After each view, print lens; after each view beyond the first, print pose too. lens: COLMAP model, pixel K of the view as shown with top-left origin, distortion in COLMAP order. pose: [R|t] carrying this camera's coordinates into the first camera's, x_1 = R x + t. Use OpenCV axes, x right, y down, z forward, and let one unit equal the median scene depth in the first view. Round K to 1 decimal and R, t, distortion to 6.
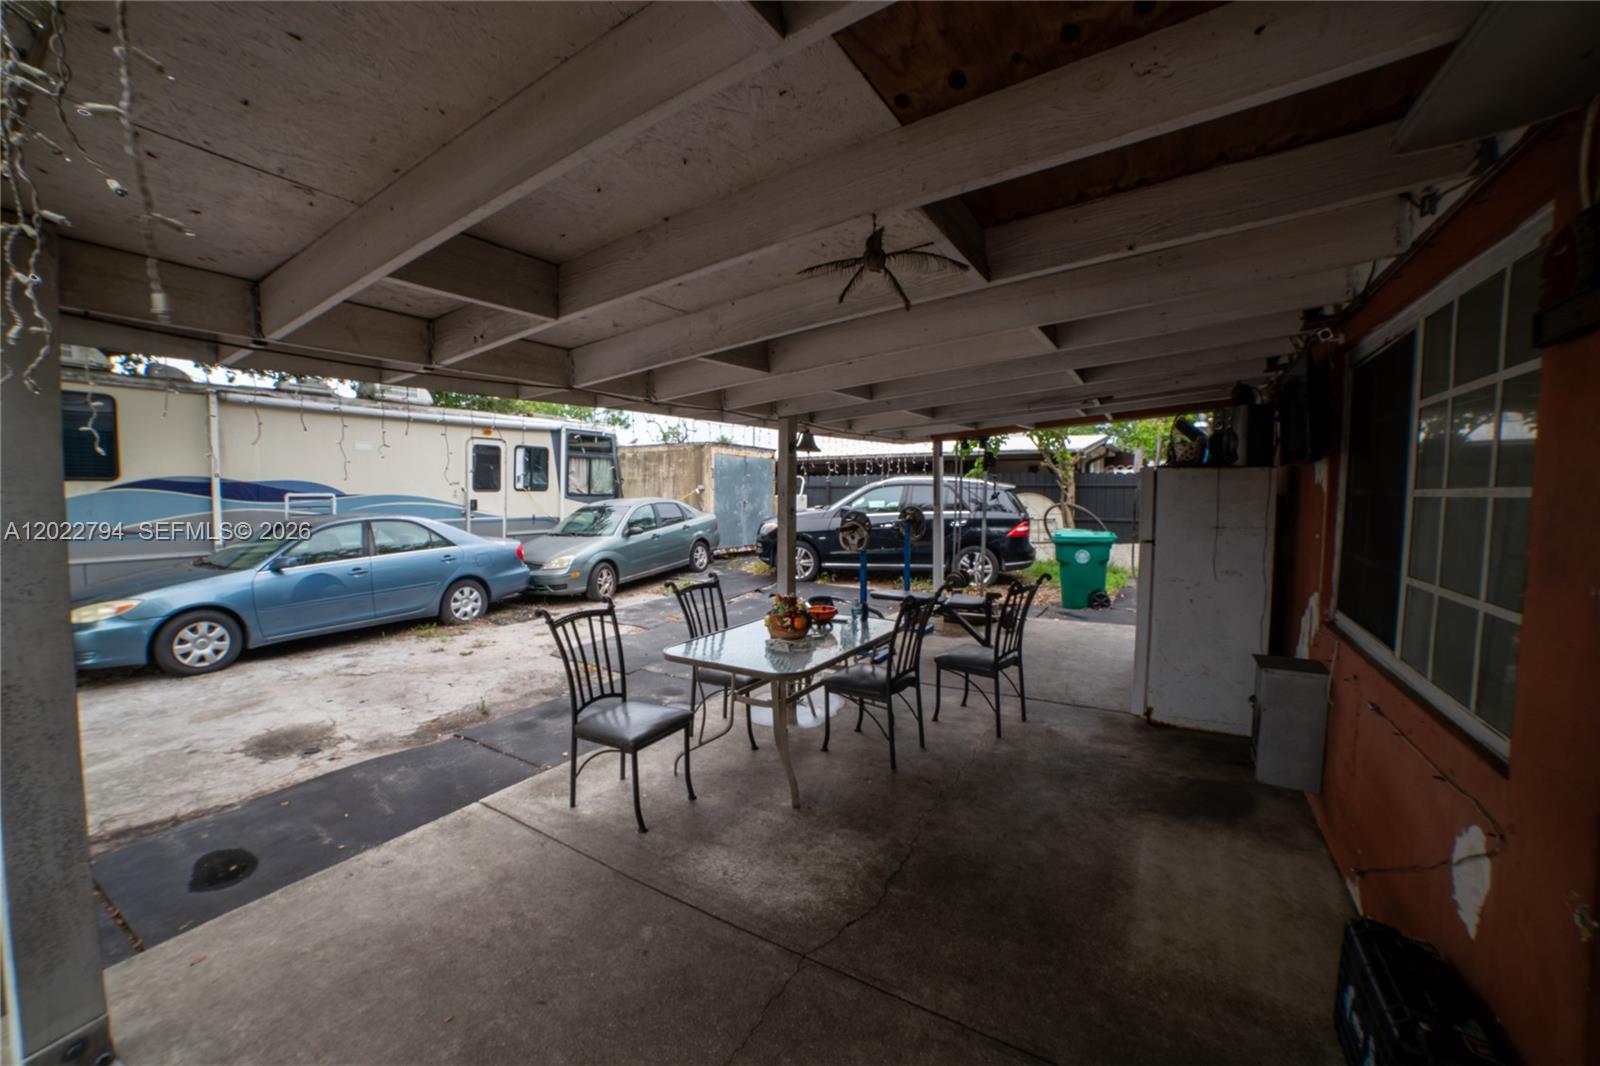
lens RADIAL K [[650.4, 0, 790.0], [0, 650.4, 533.1], [0, 0, 1]] dist [-0.106585, 0.035625]
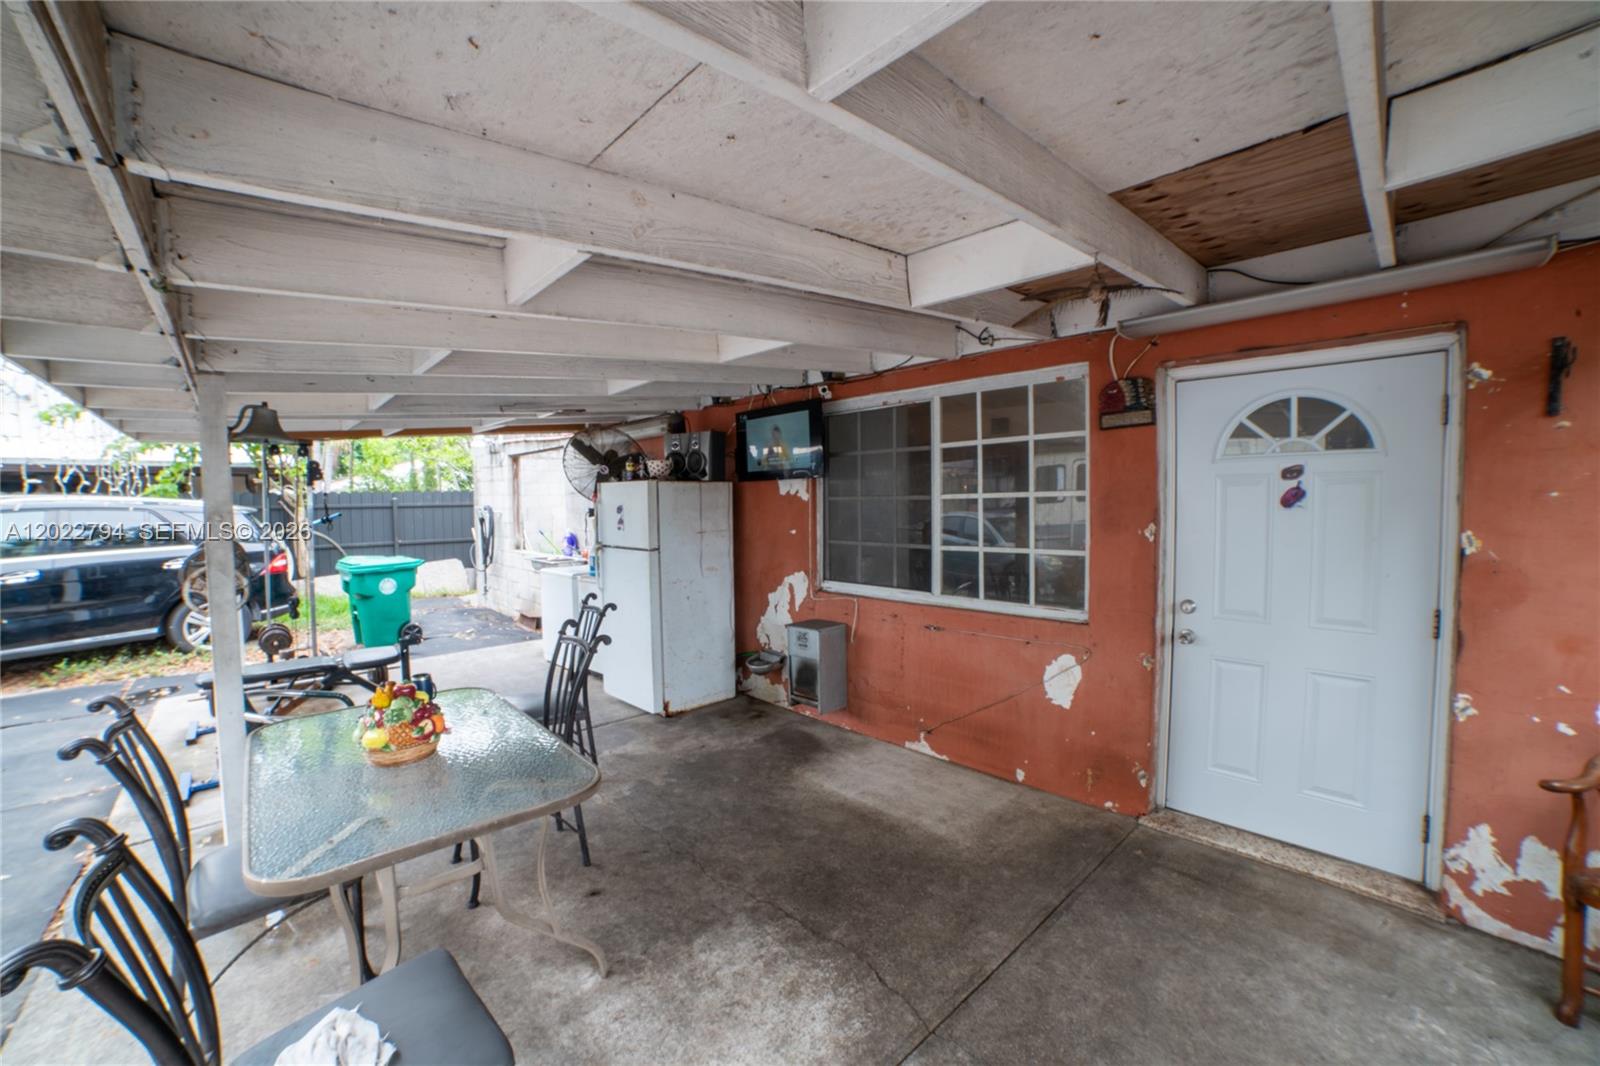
lens RADIAL K [[650.4, 0, 790.0], [0, 650.4, 533.1], [0, 0, 1]] dist [-0.106585, 0.035625]
pose [[0.230129, -0.042289, 0.972241, -0.444061], [0.080143, 0.996485, 0.024374, -0.022401], [-0.969855, 0.072309, 0.232709, 0.513583]]
